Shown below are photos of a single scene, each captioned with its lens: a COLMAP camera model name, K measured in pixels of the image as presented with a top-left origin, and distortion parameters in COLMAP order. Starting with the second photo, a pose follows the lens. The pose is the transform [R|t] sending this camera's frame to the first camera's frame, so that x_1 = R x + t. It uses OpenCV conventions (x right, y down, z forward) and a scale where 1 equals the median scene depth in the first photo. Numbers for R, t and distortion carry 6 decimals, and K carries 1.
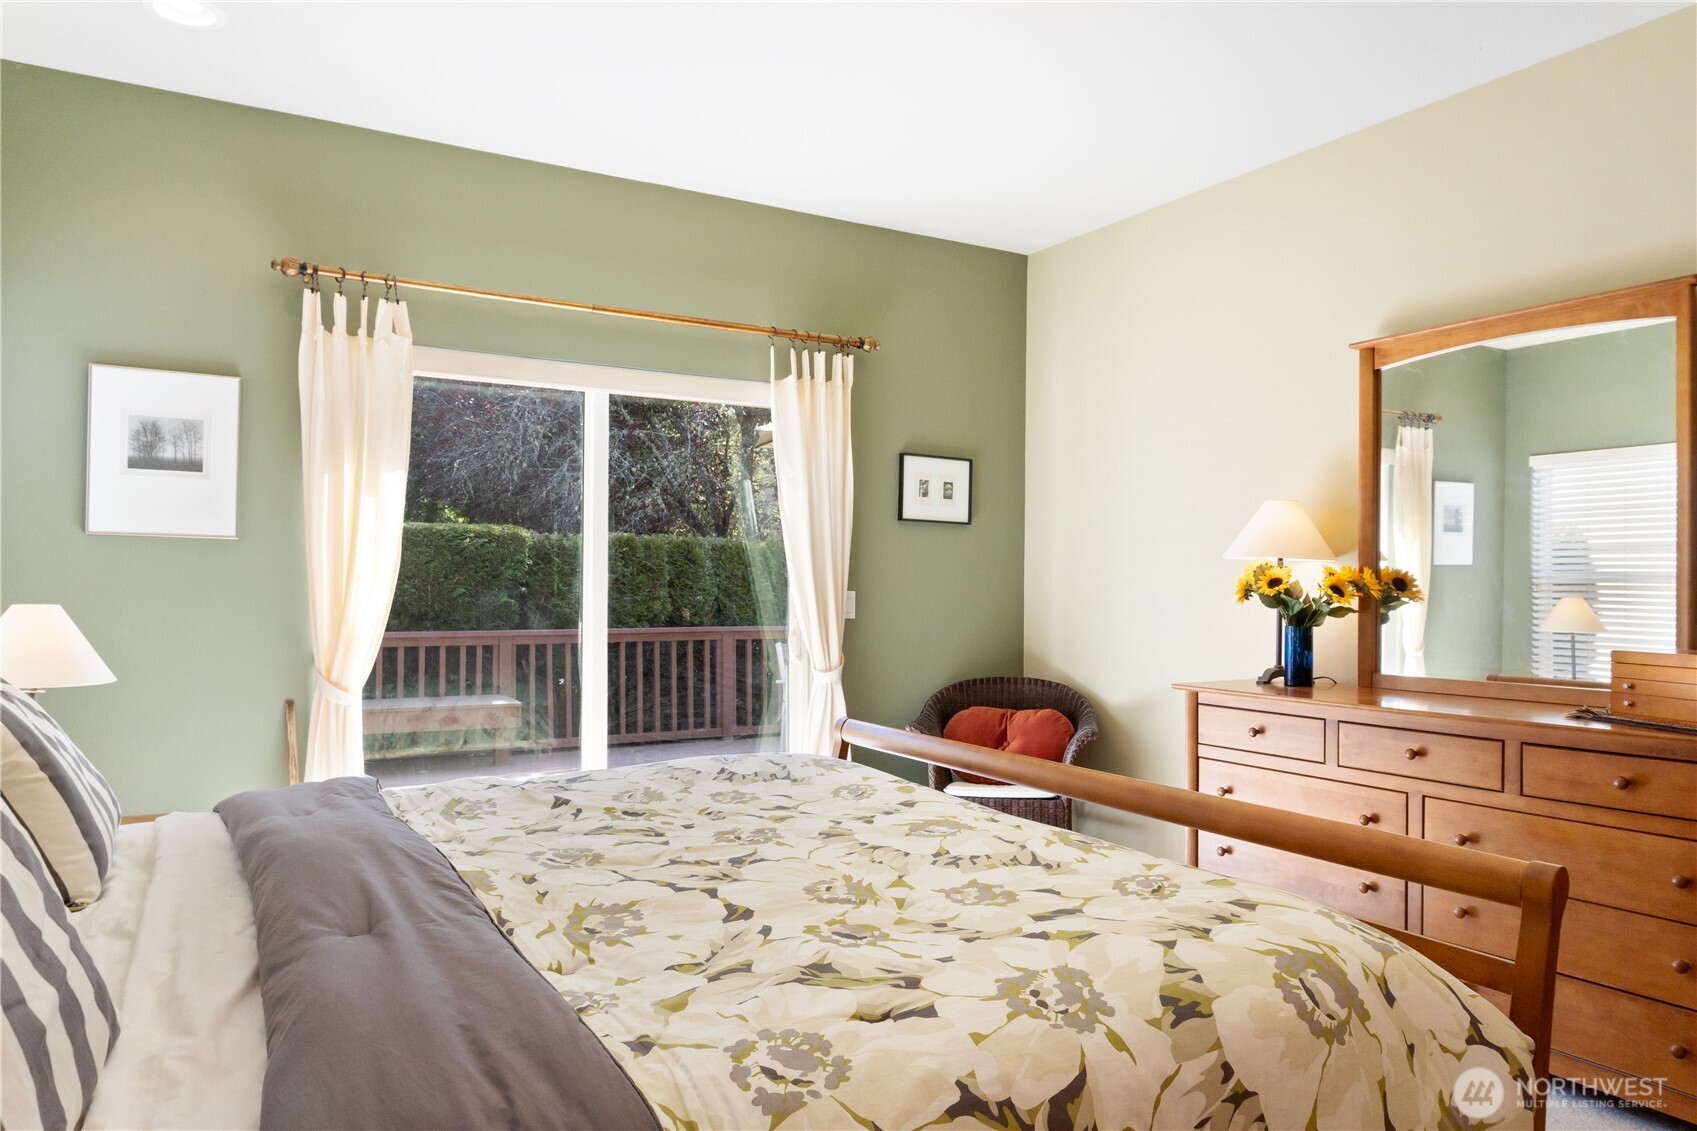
lens RADIAL K [[1139.3, 0, 848.2], [0, 1139.3, 585.6], [0, 0, 1]] dist [-0.006592, -0.002252]
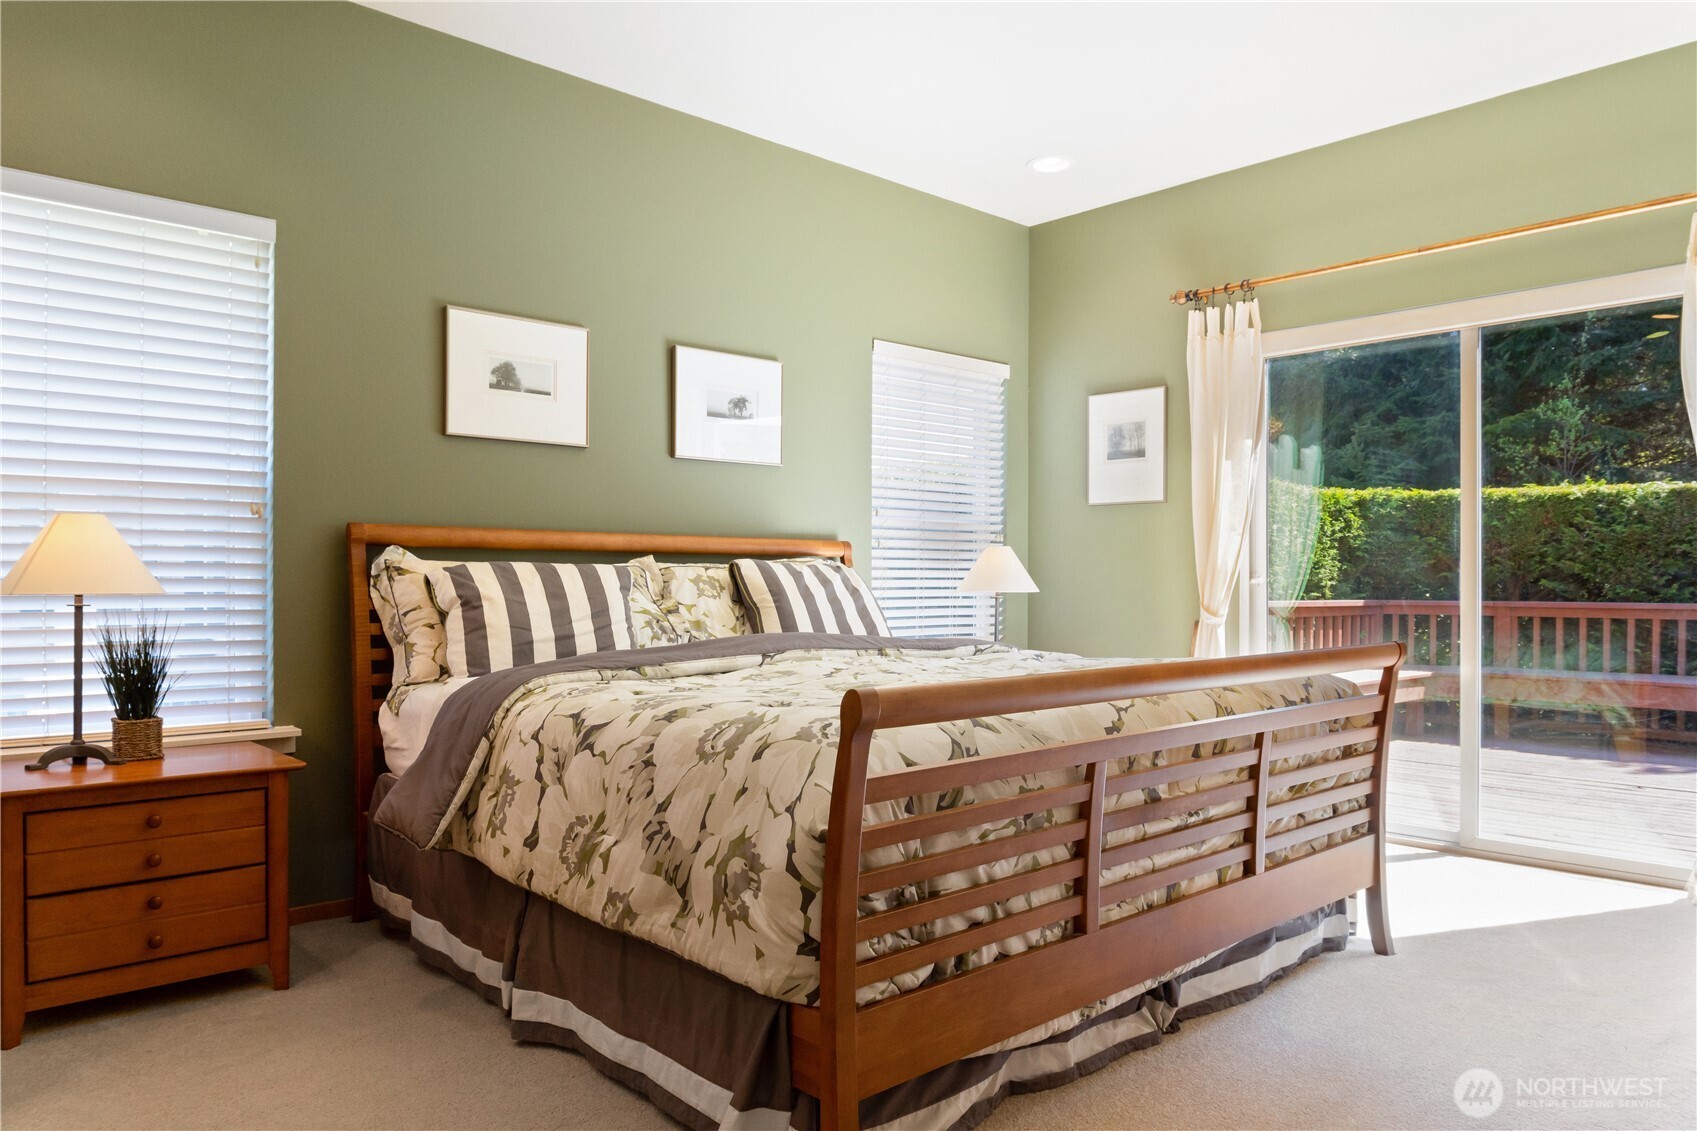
lens RADIAL K [[1139.3, 0, 848.2], [0, 1139.3, 585.6], [0, 0, 1]] dist [-0.006592, -0.002252]
pose [[0.201862, -0.001304, -0.979413, 0.743845], [-0.006021, 0.999979, -0.002572, 0.066423], [0.979396, 0.006416, 0.201849, 0.338450]]
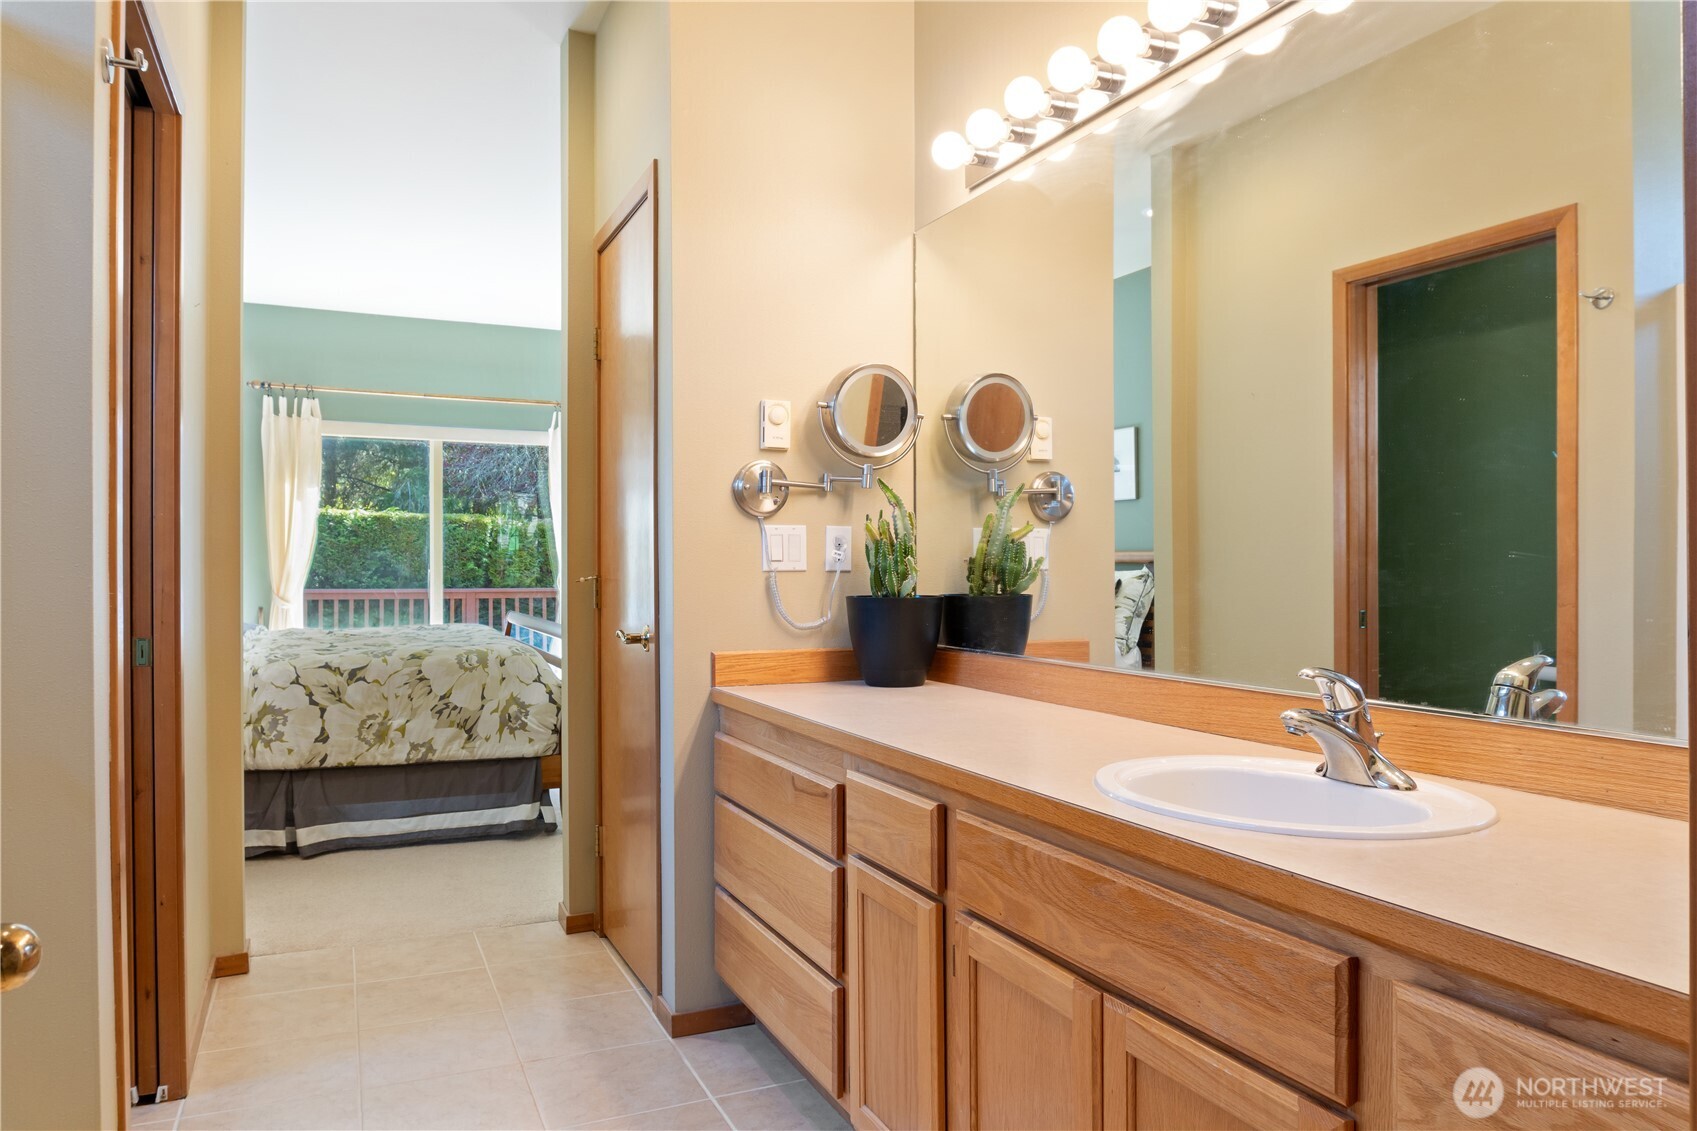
lens RADIAL K [[1139.3, 0, 848.2], [0, 1139.3, 585.6], [0, 0, 1]] dist [-0.006592, -0.002252]
pose [[0.994284, -0.003685, -0.106700, 0.715861], [0.004842, 0.999932, 0.010581, 0.048524], [0.106654, -0.011037, 0.994235, -0.822802]]
